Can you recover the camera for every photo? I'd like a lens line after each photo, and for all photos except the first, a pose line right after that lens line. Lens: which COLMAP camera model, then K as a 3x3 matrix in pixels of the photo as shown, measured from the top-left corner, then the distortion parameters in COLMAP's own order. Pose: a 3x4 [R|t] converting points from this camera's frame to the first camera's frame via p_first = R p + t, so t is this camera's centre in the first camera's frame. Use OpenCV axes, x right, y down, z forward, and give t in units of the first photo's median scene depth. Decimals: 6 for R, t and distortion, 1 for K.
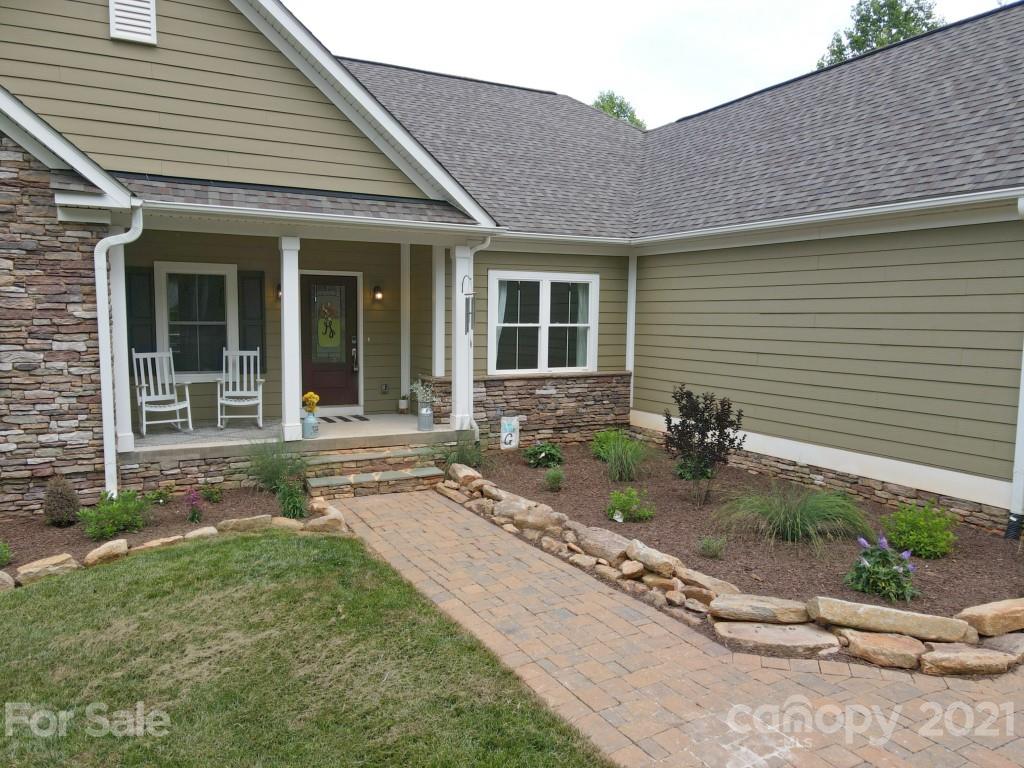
lens RADIAL K [[732.0, 0, 510.0], [0, 732.0, 383.8], [0, 0, 1]] dist [0.029656, 0.005222]
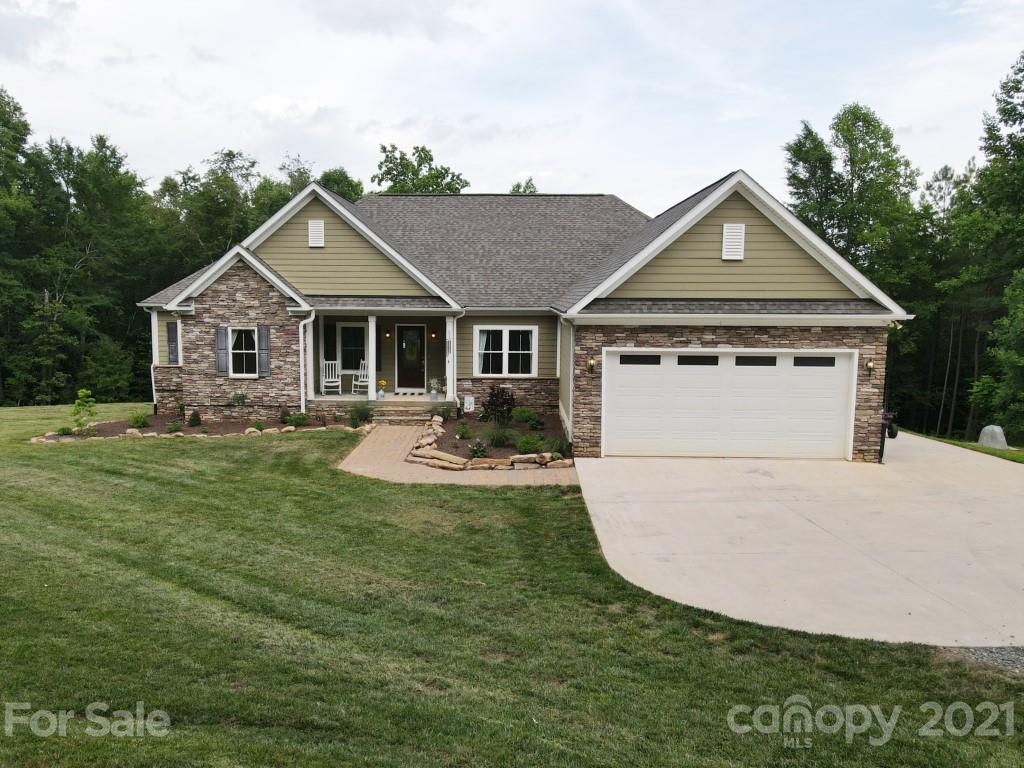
lens RADIAL K [[732.0, 0, 512.1], [0, 732.0, 385.4], [0, 0, 1]] dist [0.029656, 0.005222]
pose [[0.896804, 0.047907, -0.439826, 1.032949], [-0.042965, 0.998852, 0.021192, -0.036734], [0.440336, -0.000108, 0.897833, -0.839579]]
